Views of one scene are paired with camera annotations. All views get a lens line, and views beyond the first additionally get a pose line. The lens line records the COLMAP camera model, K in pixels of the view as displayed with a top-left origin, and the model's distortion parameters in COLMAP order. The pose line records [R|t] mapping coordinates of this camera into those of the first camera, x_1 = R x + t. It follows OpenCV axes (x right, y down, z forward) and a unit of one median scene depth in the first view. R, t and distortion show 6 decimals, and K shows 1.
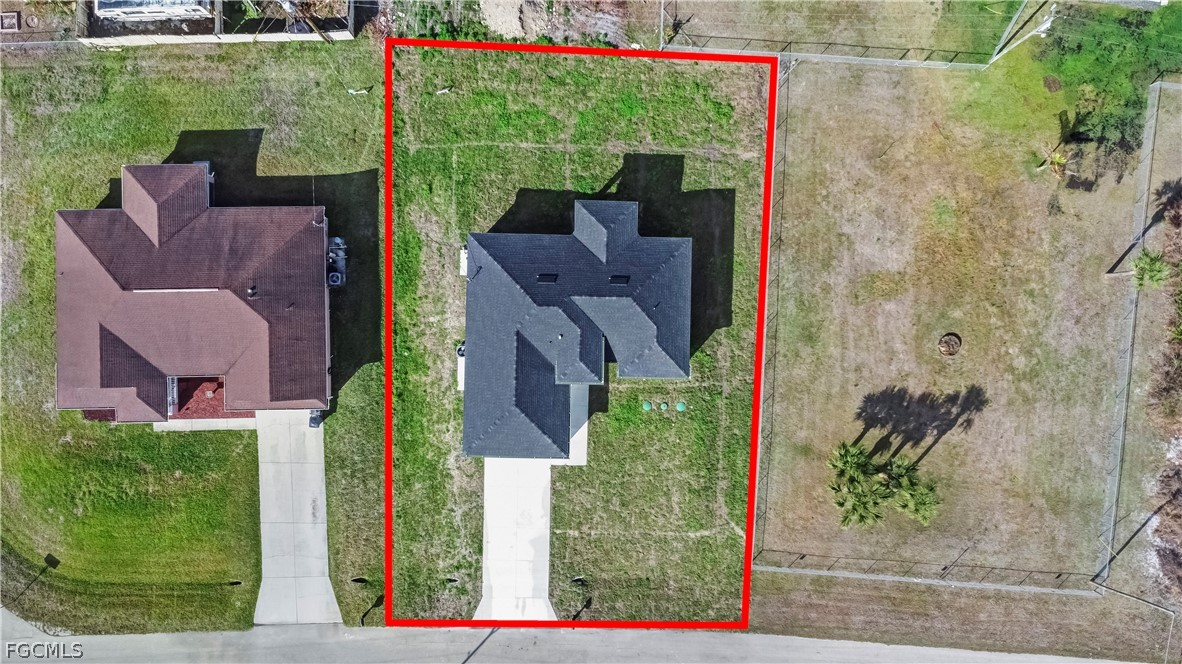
lens RADIAL K [[892.6, 0, 599.1], [0, 892.6, 341.0], [0, 0, 1]] dist [-0.001471, -0.008171]
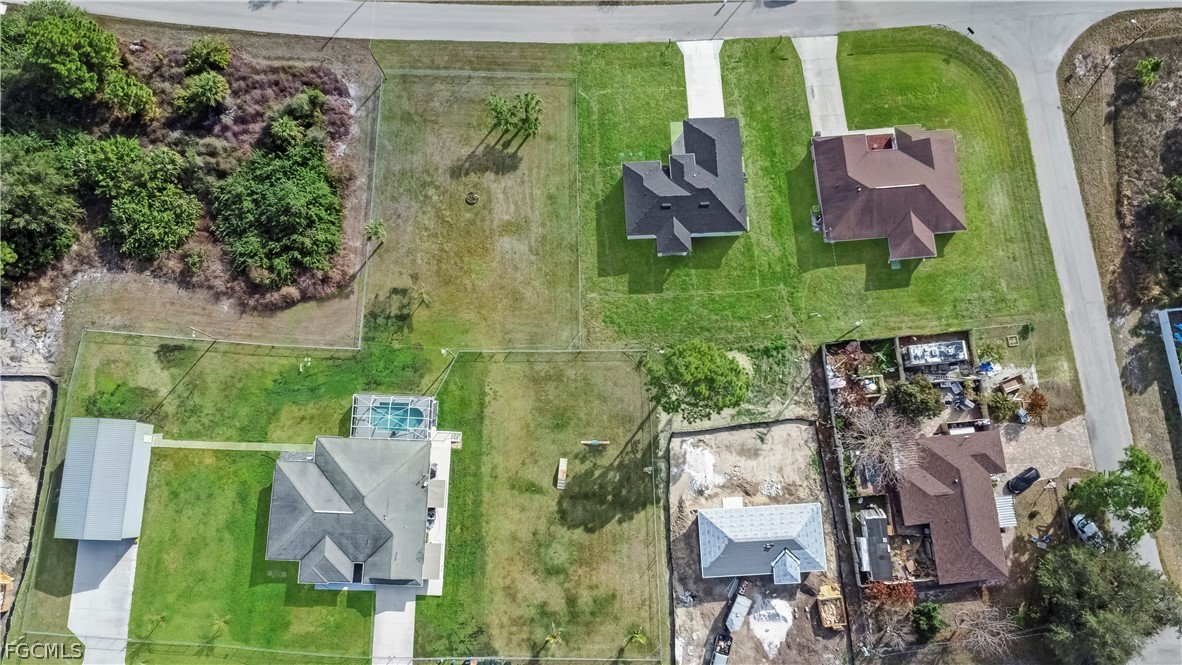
lens RADIAL K [[892.6, 0, 593.9], [0, 892.6, 334.0], [0, 0, 1]] dist [-0.001471, -0.008171]
pose [[-0.996658, 0.061795, -0.053432, 0.265513], [-0.070416, -0.981435, 0.178401, -0.602058], [-0.041416, 0.181567, 0.982506, -0.716304]]
